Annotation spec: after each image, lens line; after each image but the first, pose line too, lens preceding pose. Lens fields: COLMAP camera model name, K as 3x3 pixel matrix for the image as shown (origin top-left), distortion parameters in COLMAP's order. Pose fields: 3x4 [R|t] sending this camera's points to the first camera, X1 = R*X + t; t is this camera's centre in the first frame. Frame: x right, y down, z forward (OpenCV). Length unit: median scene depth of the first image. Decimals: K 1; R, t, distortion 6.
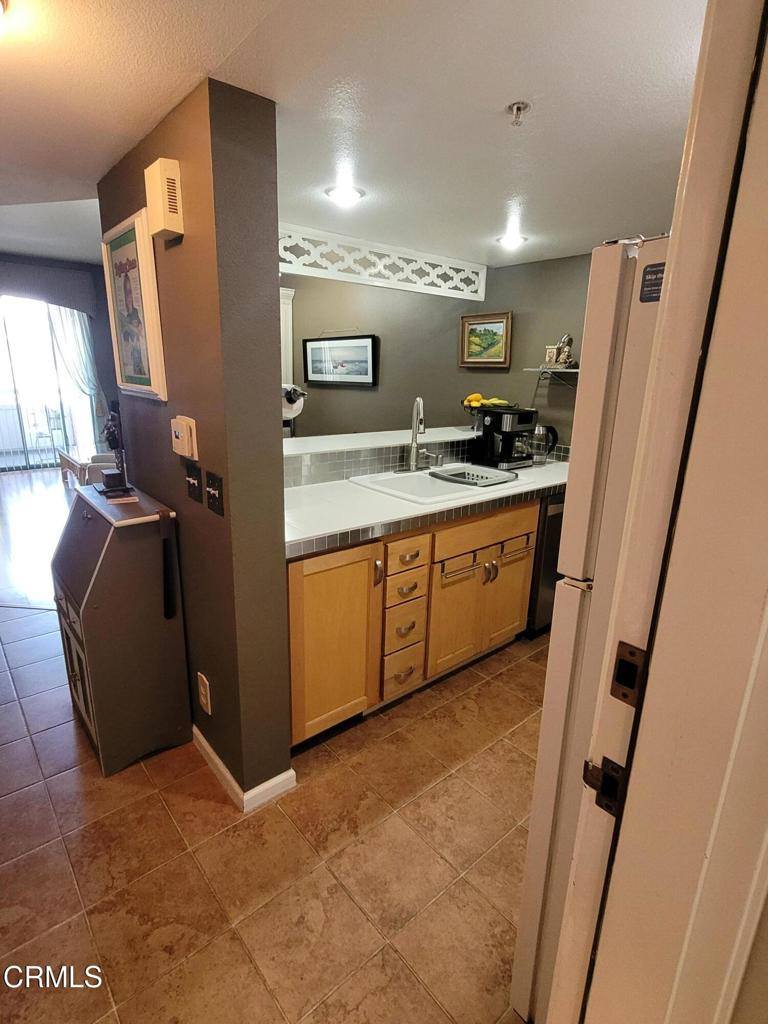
lens RADIAL K [[519.7, 0, 379.8], [0, 519.7, 510.7], [0, 0, 1]] dist [-0.003157, -0.002097]
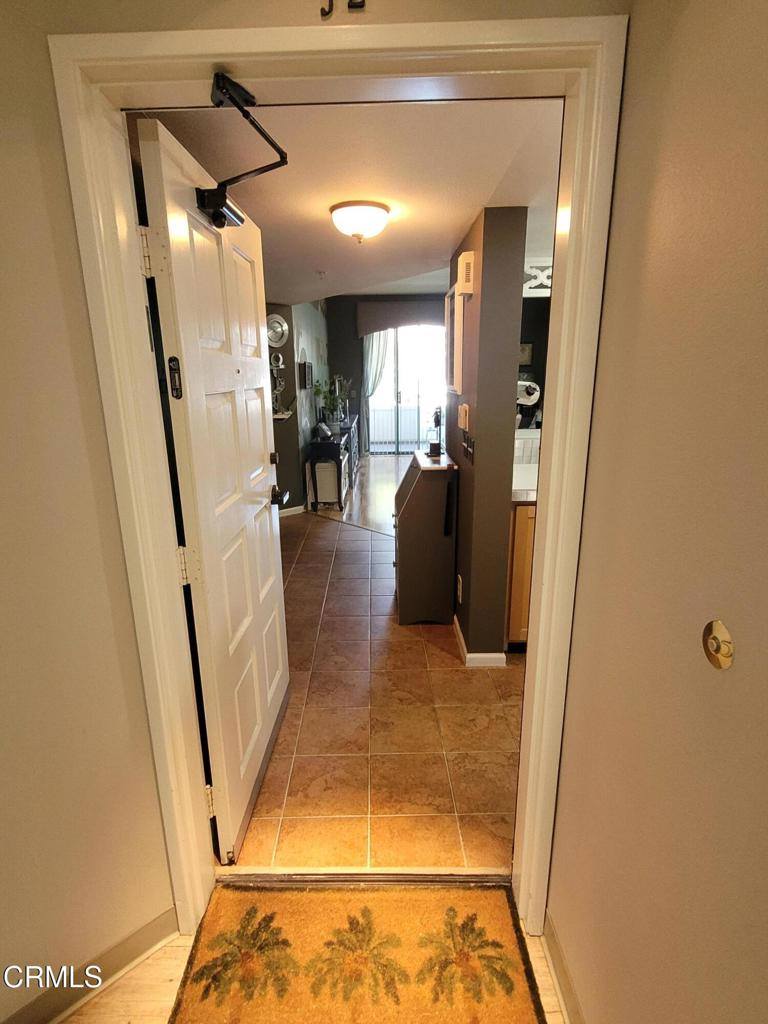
lens RADIAL K [[519.7, 0, 380.6], [0, 519.7, 510.2], [0, 0, 1]] dist [-0.003157, -0.002097]
pose [[0.766767, 0.134227, -0.627735, 0.424437], [-0.142465, 0.989090, 0.037477, 0.107524], [0.625917, 0.060694, 0.777524, -0.349842]]
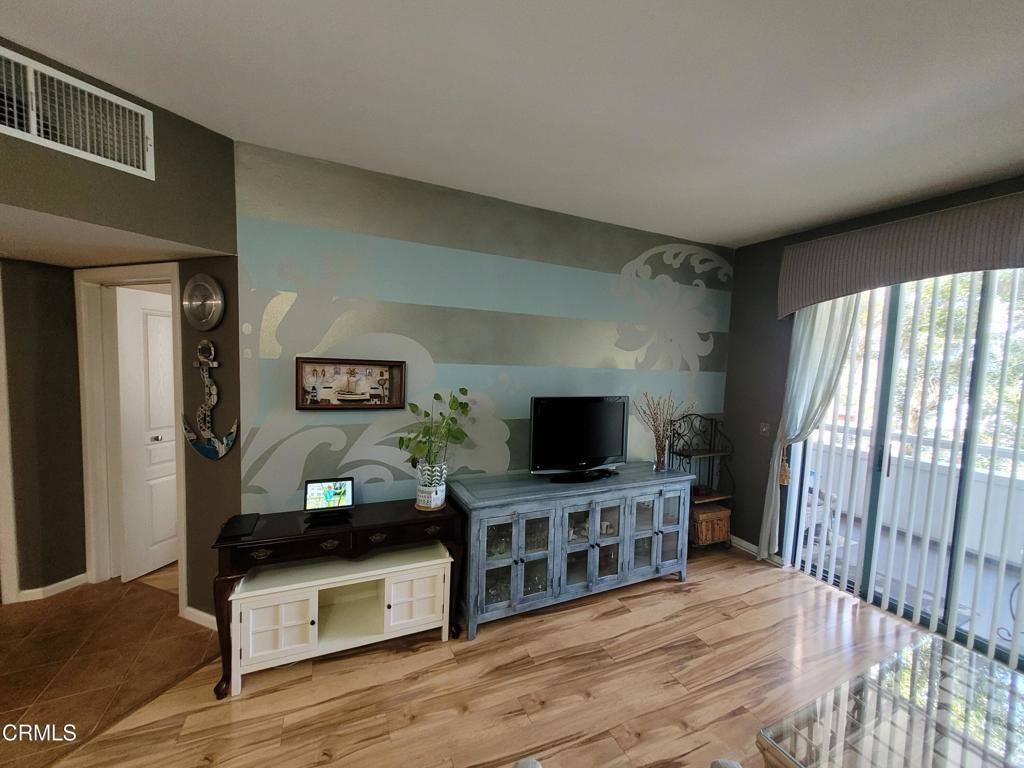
lens RADIAL K [[400.9, 0, 514.1], [0, 400.9, 392.7], [0, 0, 1]] dist [-0.000252, 0.000733]
pose [[-0.260141, 0.041108, -0.964695, -0.959008], [-0.292234, 0.948884, 0.119239, -0.826918], [0.920286, 0.312936, -0.234831, 2.651947]]
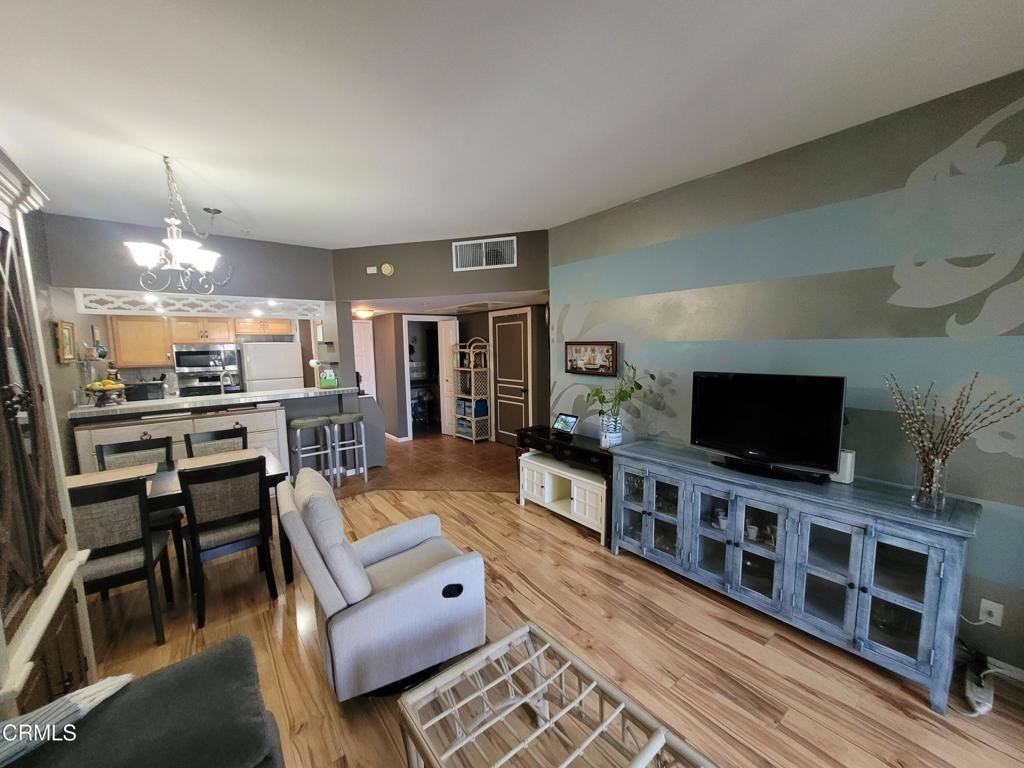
lens RADIAL K [[400.9, 0, 509.8], [0, 400.9, 391.0], [0, 0, 1]] dist [-0.000252, 0.000733]
pose [[-0.999523, -0.007792, 0.029877, -1.748805], [0.004067, 0.925976, 0.377560, -1.148704], [-0.030608, 0.377502, -0.925503, 3.784027]]
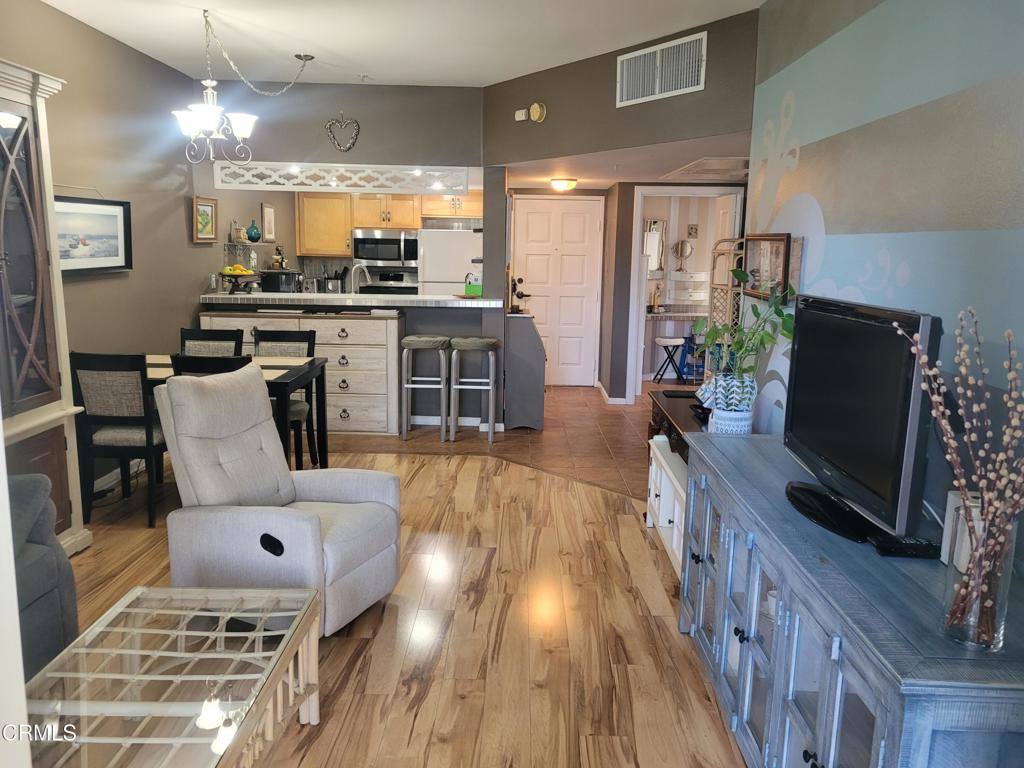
lens RADIAL K [[766.3, 0, 511.6], [0, 766.3, 378.9], [0, 0, 1]] dist [0.013722, -0.000321]
pose [[-0.755247, -0.147737, 0.638573, -2.880526], [0.140673, 0.915026, 0.378072, -1.104774], [-0.640166, 0.375368, -0.670288, 3.666640]]
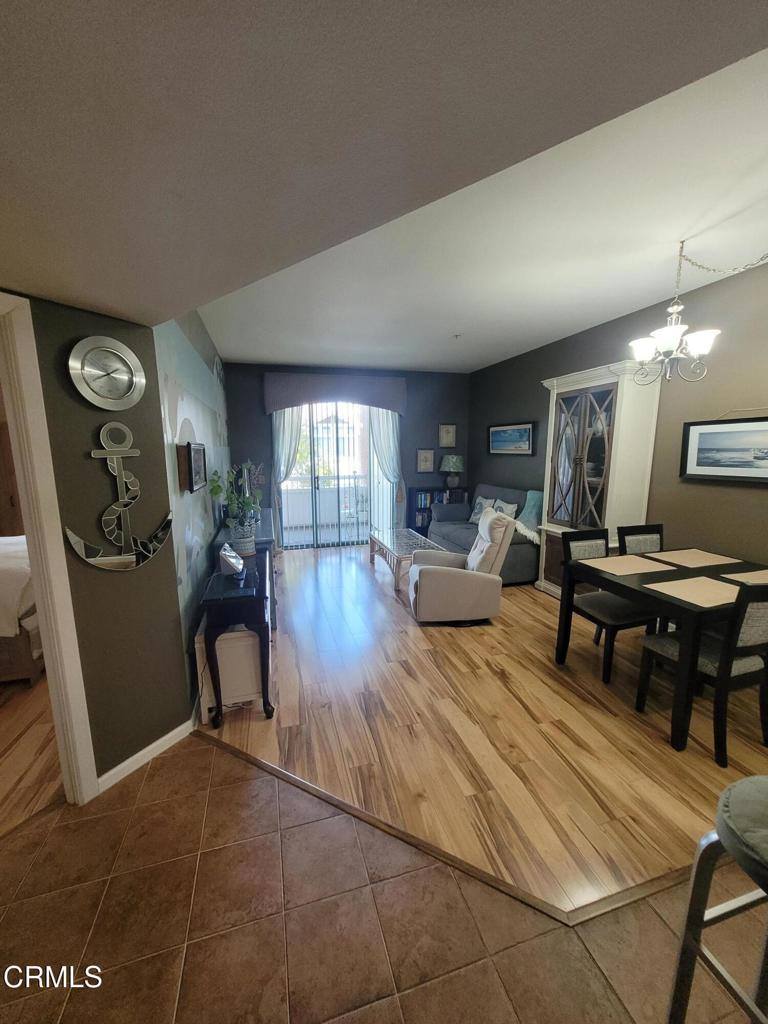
lens RADIAL K [[400.9, 0, 384.5], [0, 400.9, 512.4], [0, 0, 1]] dist [-0.000252, 0.000733]
pose [[0.914183, 0.034668, -0.403816, -0.891479], [-0.080161, 0.992119, -0.096298, -0.295996], [0.397295, 0.120404, 0.909758, 0.836998]]
